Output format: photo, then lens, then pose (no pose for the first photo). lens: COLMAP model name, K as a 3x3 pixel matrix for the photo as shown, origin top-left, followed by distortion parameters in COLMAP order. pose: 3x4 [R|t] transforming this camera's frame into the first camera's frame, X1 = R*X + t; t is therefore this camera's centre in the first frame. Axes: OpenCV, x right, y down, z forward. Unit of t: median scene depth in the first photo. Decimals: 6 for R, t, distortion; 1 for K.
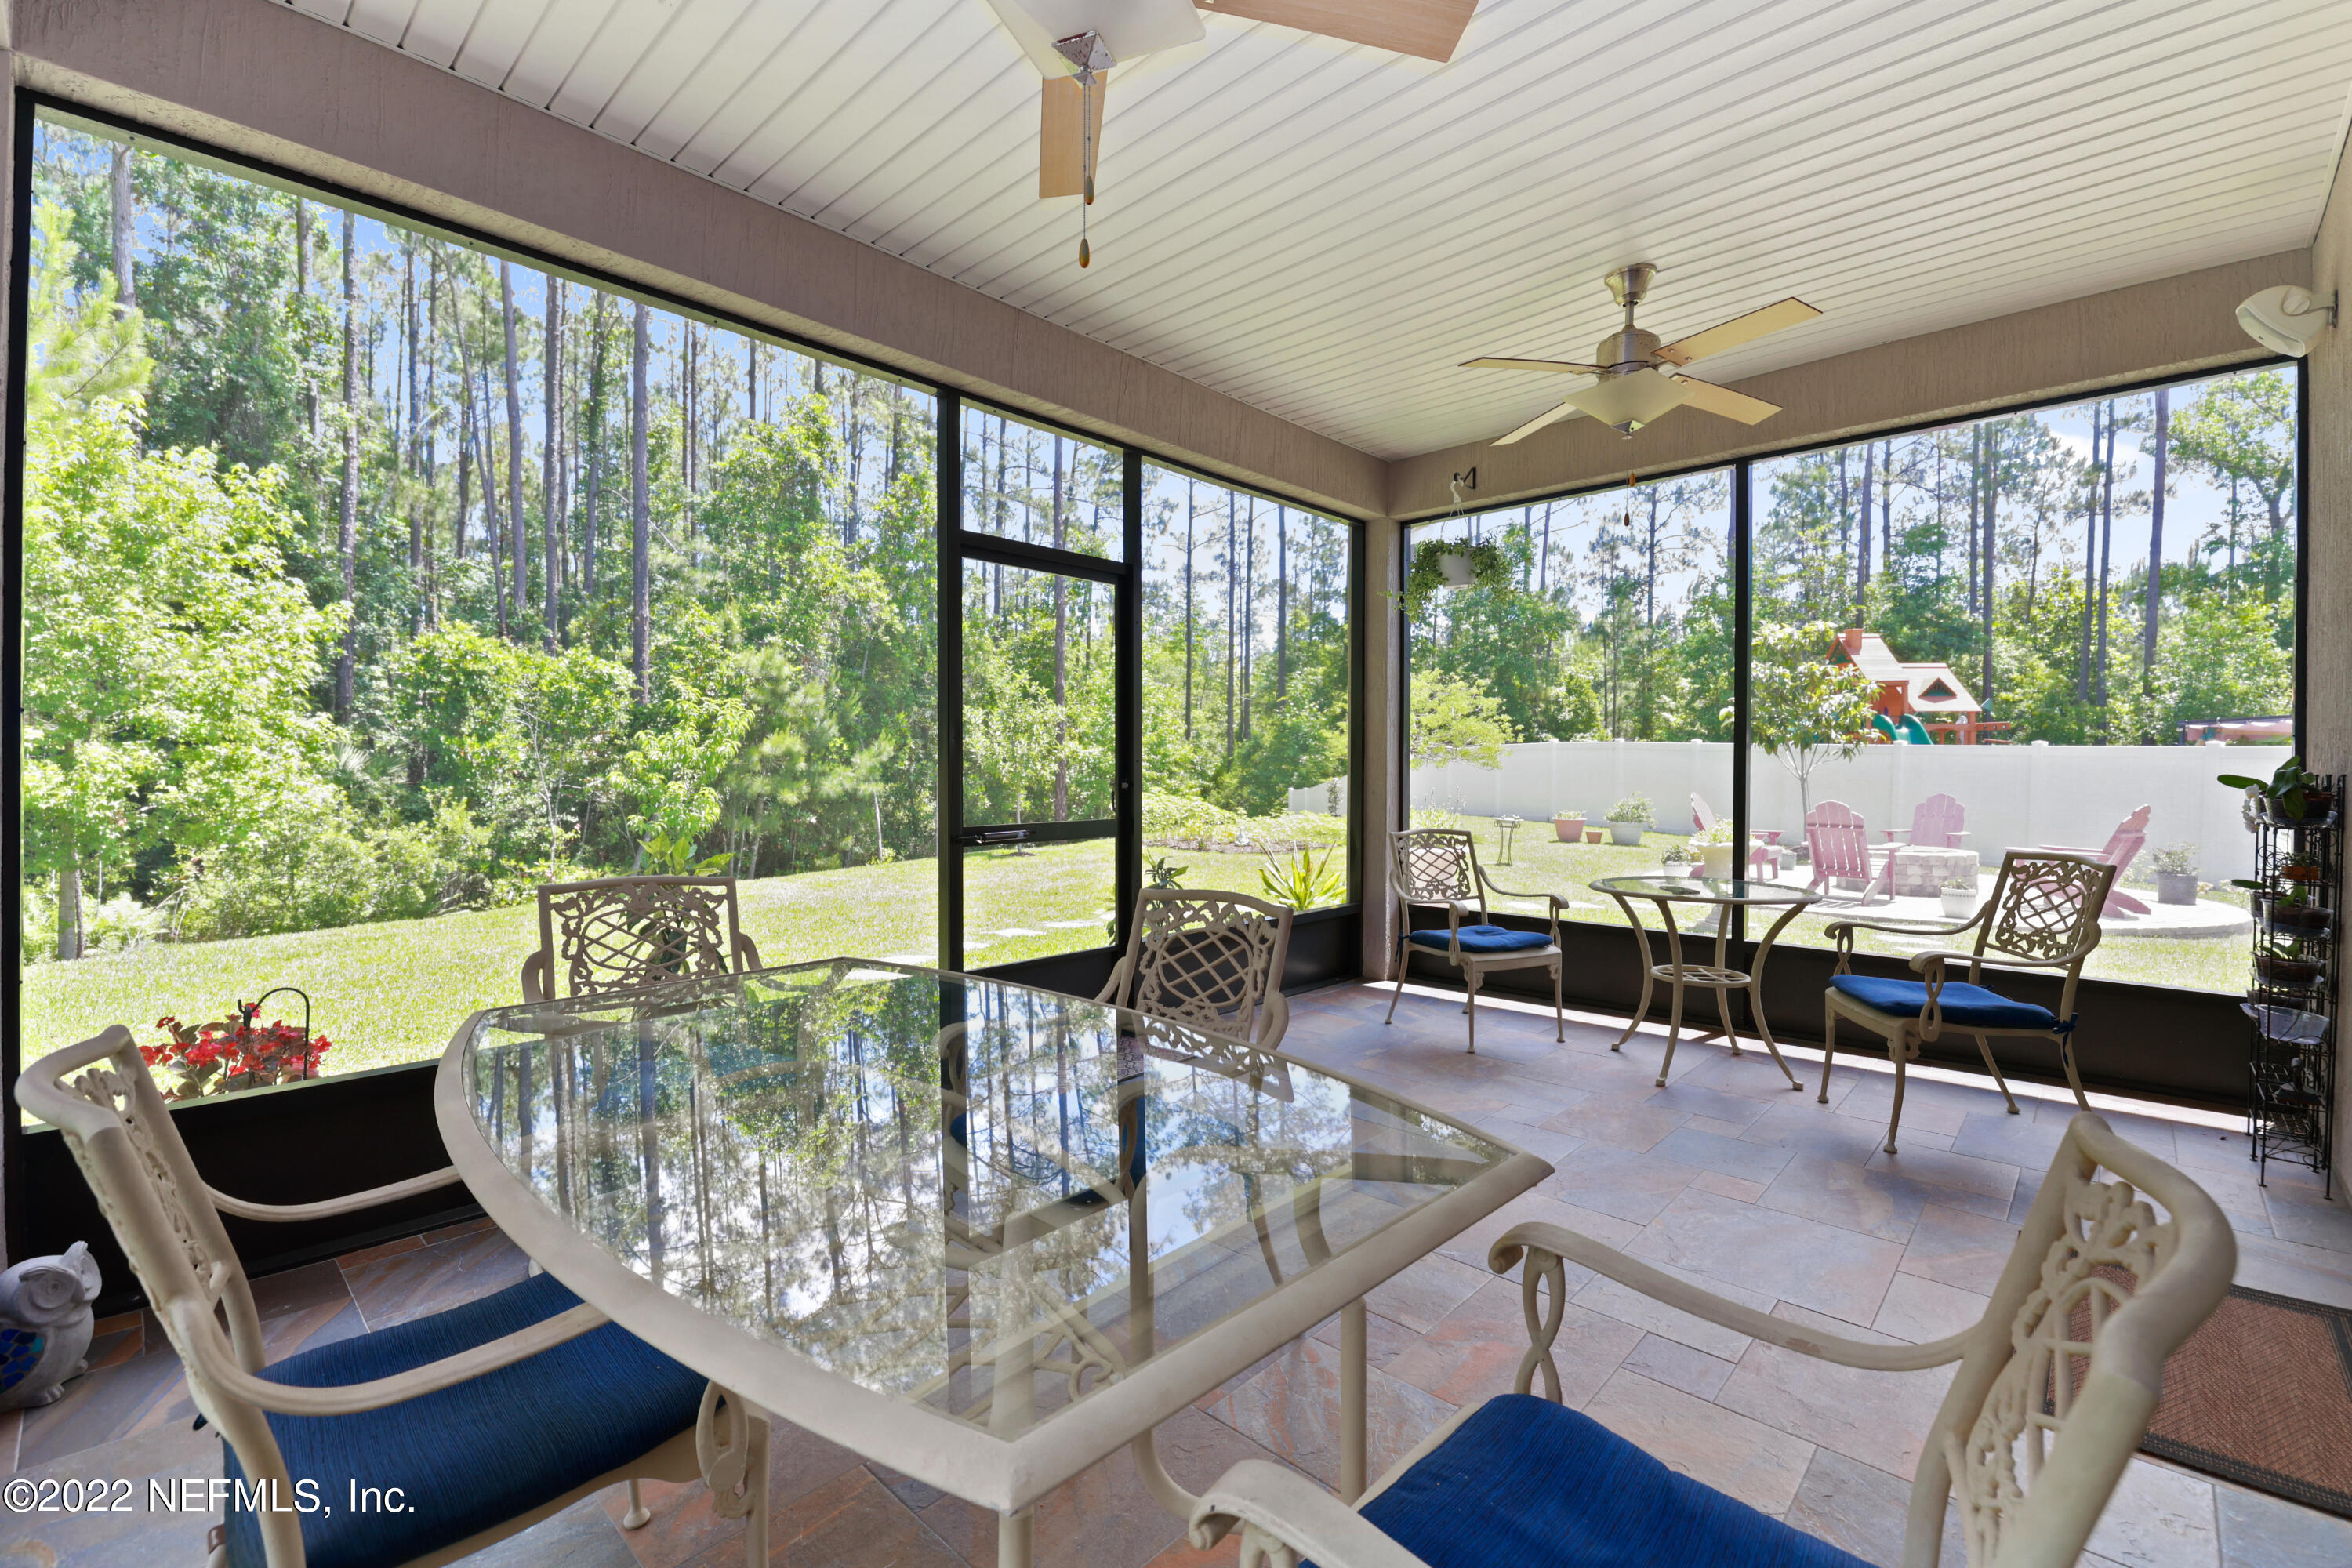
lens RADIAL K [[1007.7, 0, 1176.6], [0, 1007.7, 789.9], [0, 0, 1]] dist [-0.029119, 0.004965]
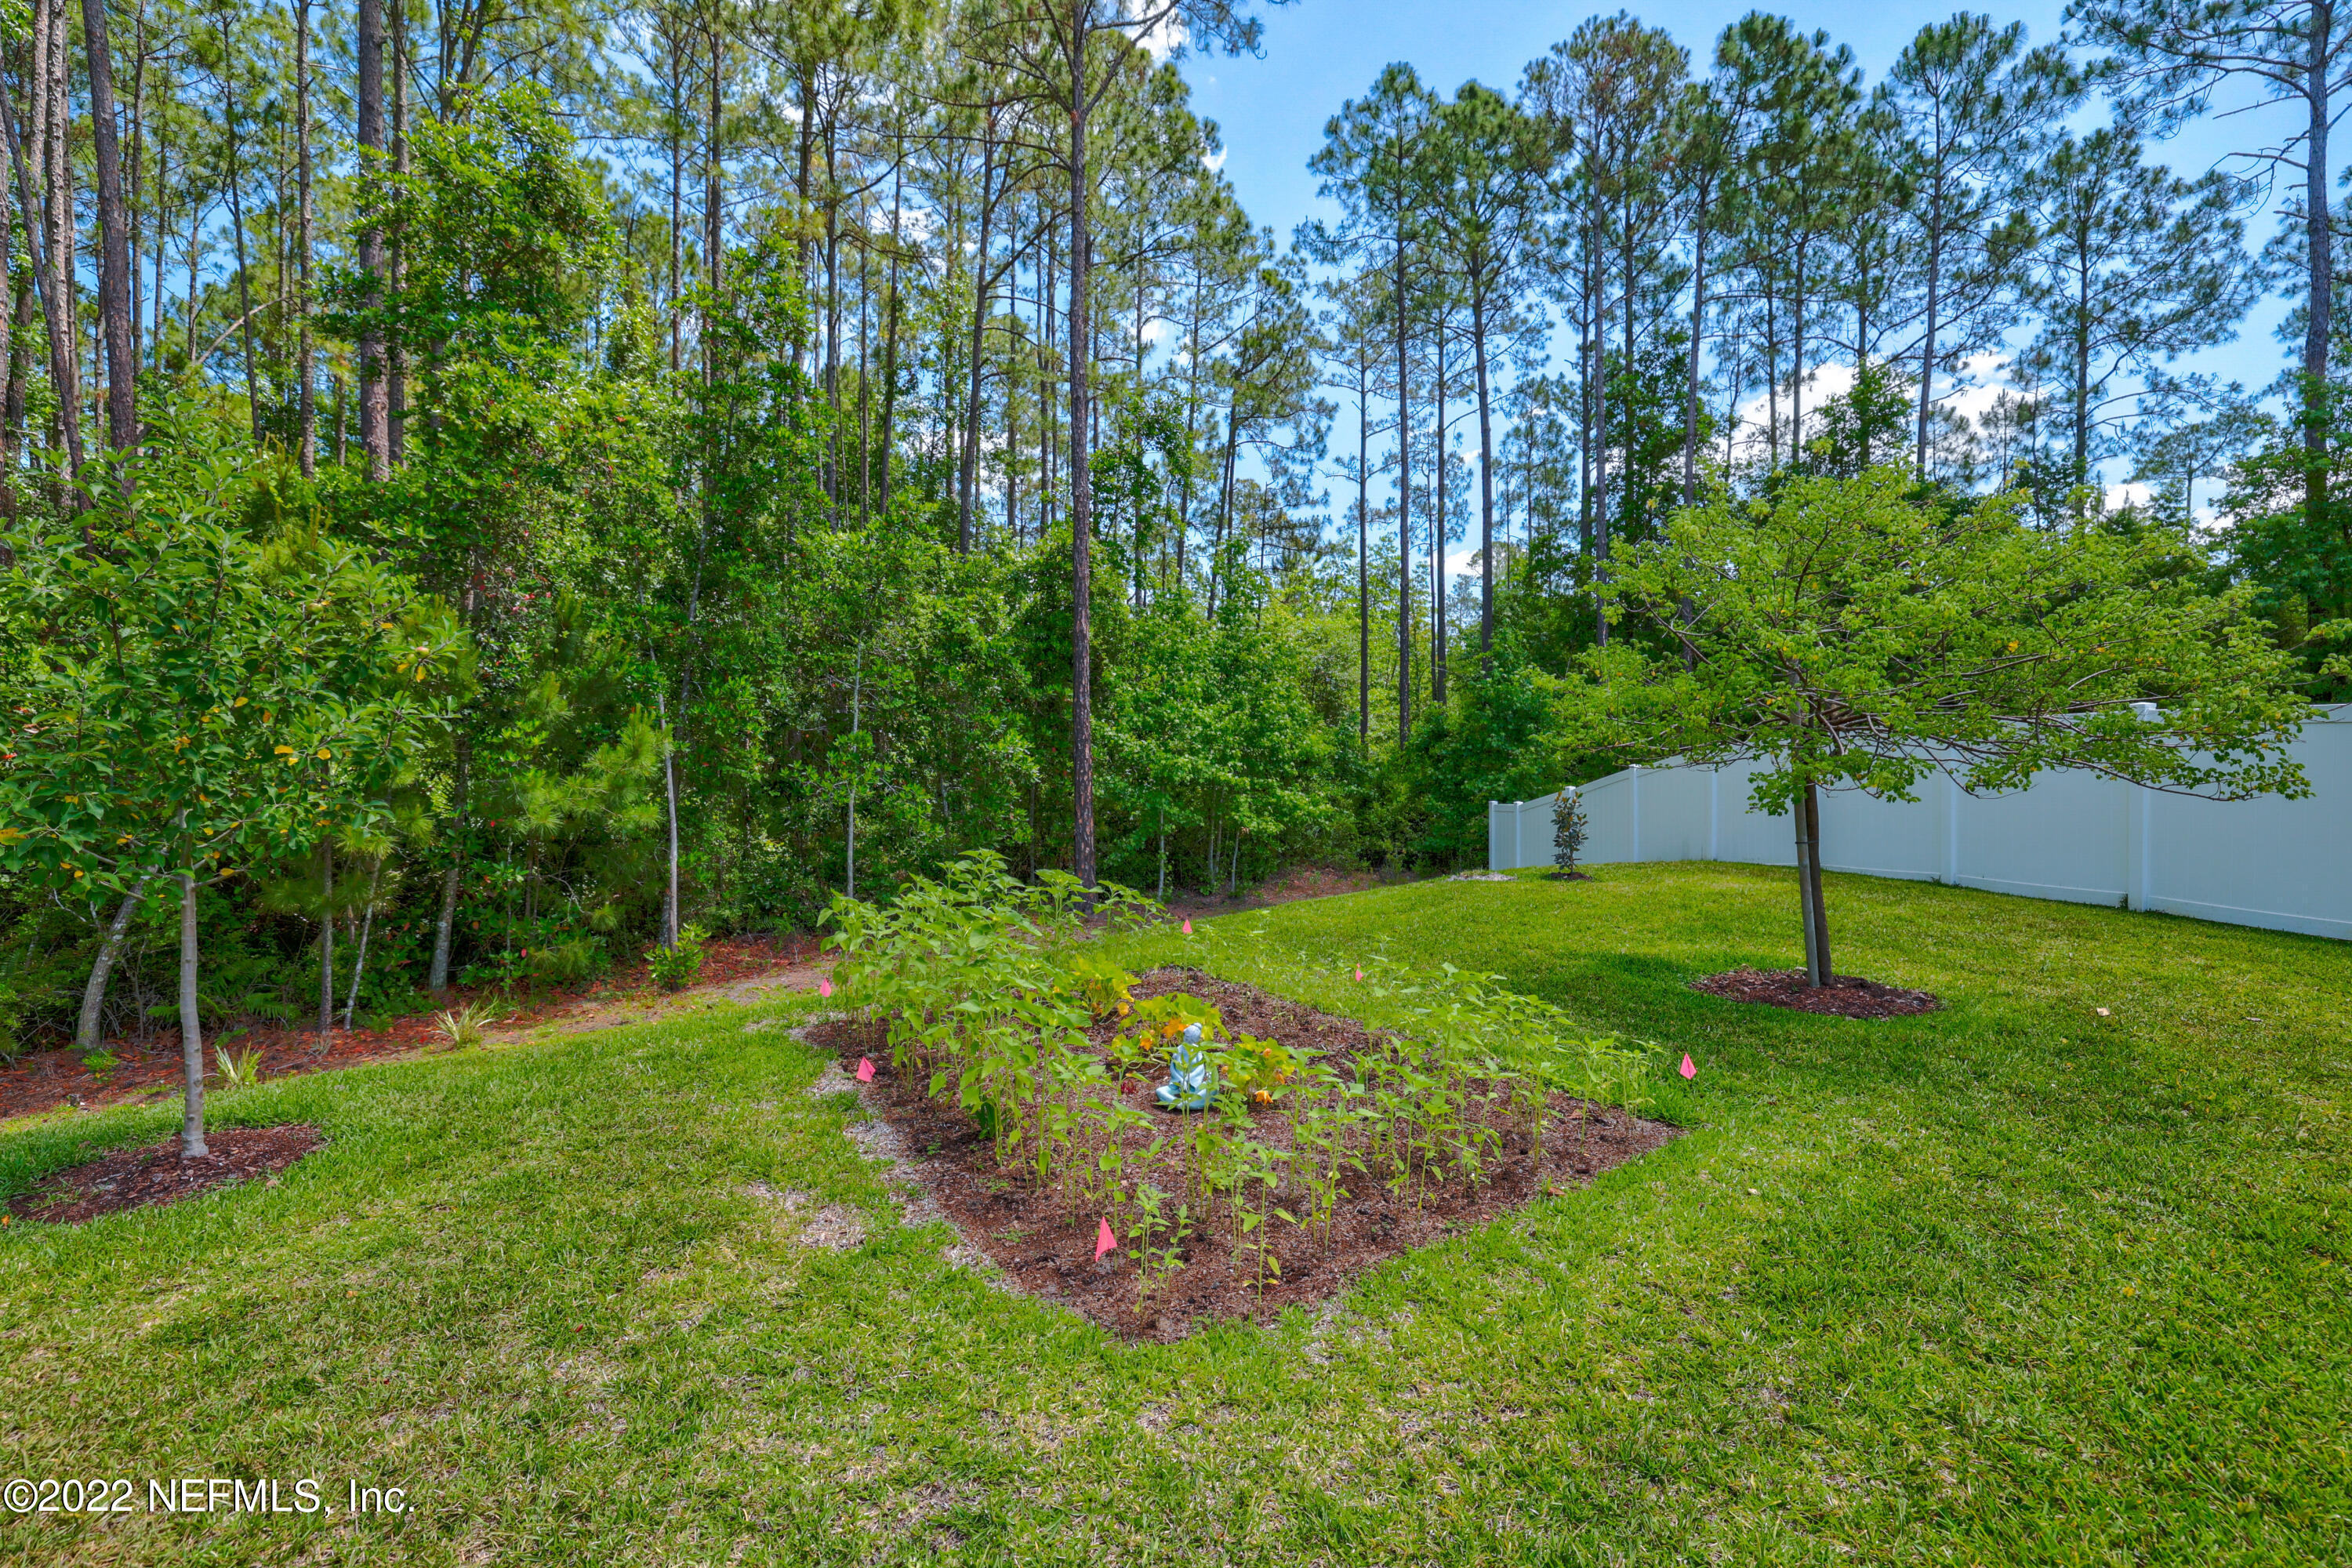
lens RADIAL K [[1007.7, 0, 1177.1], [0, 1007.7, 767.7], [0, 0, 1]] dist [-0.029119, 0.004965]
pose [[0.979739, 0.000860, -0.200275, 0.030057], [-0.003215, 0.999929, -0.011432, -0.008586], [0.200251, 0.011845, 0.979673, 0.231018]]
